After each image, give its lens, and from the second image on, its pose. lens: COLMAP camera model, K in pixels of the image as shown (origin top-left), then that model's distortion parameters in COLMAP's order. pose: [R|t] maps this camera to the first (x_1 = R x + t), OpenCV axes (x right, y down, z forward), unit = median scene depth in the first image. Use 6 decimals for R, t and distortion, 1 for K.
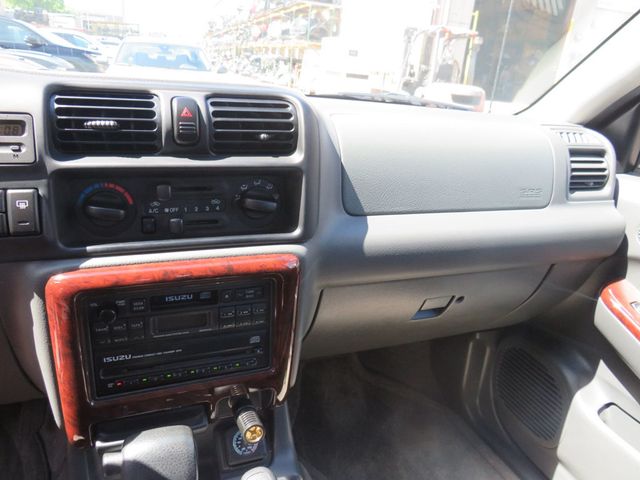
lens RADIAL K [[466.7, 0, 311.5], [0, 466.7, 239.7], [0, 0, 1]] dist [-0.007390, -0.005756]
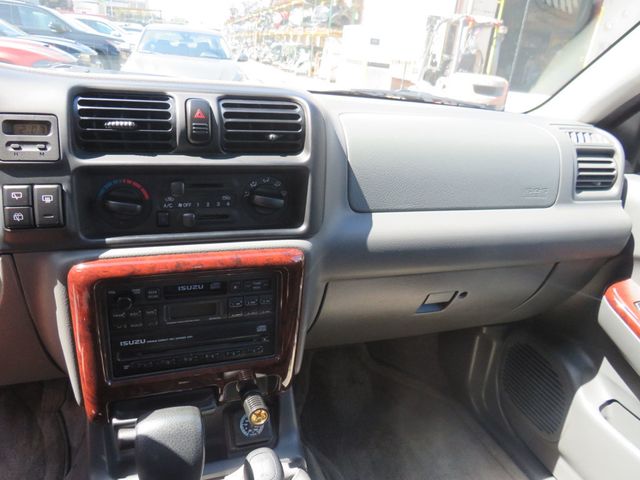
lens RADIAL K [[466.7, 0, 311.5], [0, 466.7, 239.7], [0, 0, 1]] dist [-0.007390, -0.005756]
pose [[0.999093, 0.020692, -0.037214, 0.024640], [-0.019838, 0.999534, 0.023181, -0.012553], [0.037676, -0.022422, 0.999038, -0.043878]]
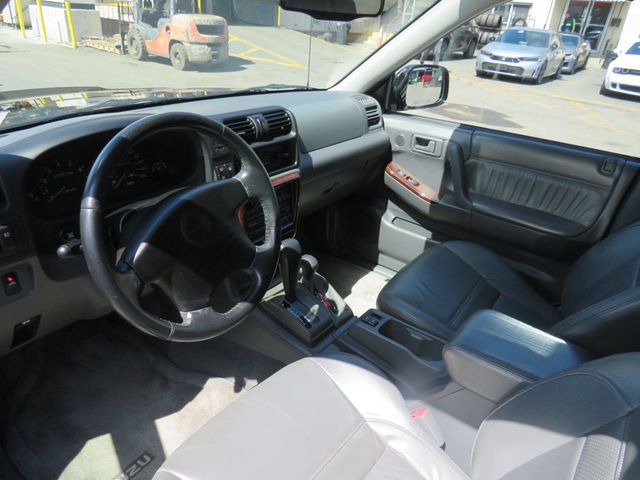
lens RADIAL K [[473.8, 0, 320.0], [0, 473.8, 240.0], [0, 0, 1]] dist [-0.047862, -0.001316]
pose [[0.851848, -0.256721, 0.456563, -1.053755], [0.186252, 0.963146, 0.194063, -0.078901], [-0.489557, -0.080276, 0.868268, -1.166444]]
